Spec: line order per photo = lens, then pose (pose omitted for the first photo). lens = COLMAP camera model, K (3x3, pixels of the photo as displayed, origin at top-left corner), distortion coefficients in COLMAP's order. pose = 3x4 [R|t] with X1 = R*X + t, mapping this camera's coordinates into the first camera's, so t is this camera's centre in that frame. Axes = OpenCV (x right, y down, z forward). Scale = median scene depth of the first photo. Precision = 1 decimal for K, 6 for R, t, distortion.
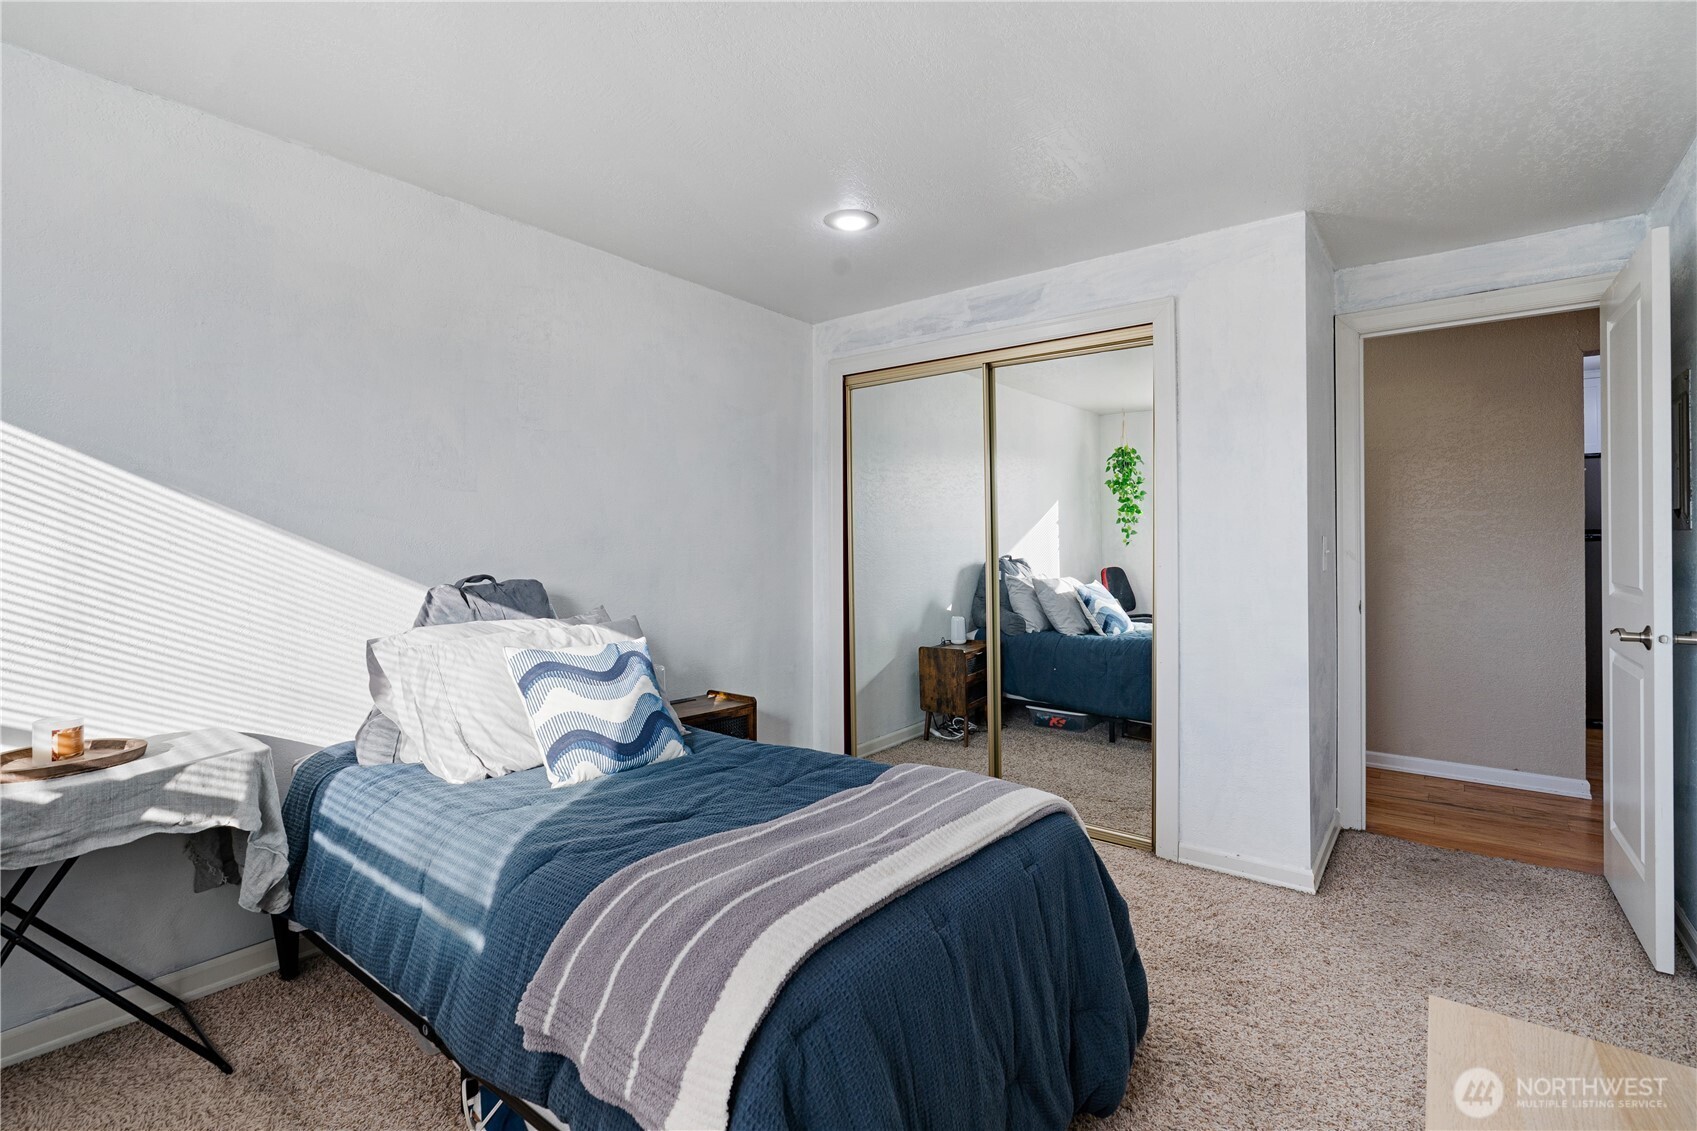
lens RADIAL K [[771.2, 0, 844.6], [0, 771.2, 554.7], [0, 0, 1]] dist [-0.007149, 0.001115]
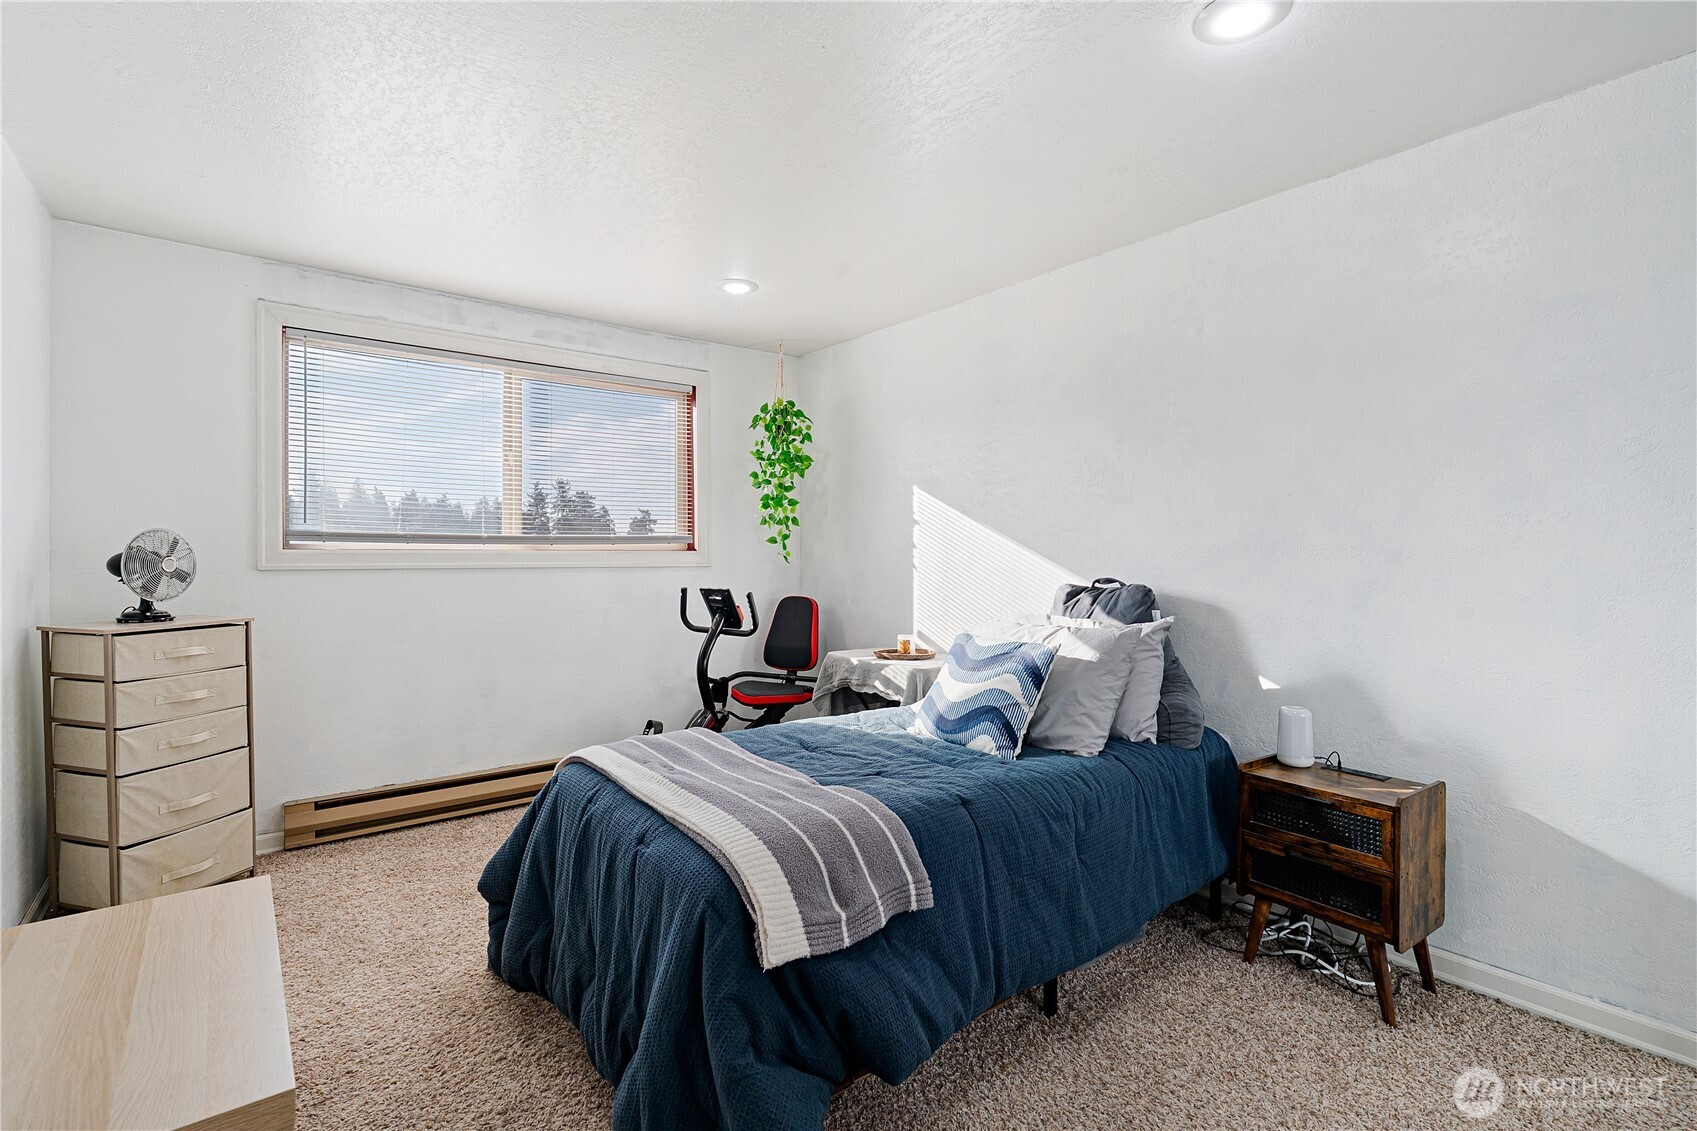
lens RADIAL K [[771.2, 0, 844.6], [0, 771.2, 554.7], [0, 0, 1]] dist [-0.007149, 0.001115]
pose [[-0.240618, 0.004550, -0.970609, 1.011018], [-0.003011, 0.999981, 0.005434, -0.018392], [0.970615, 0.004230, -0.240600, 1.247944]]
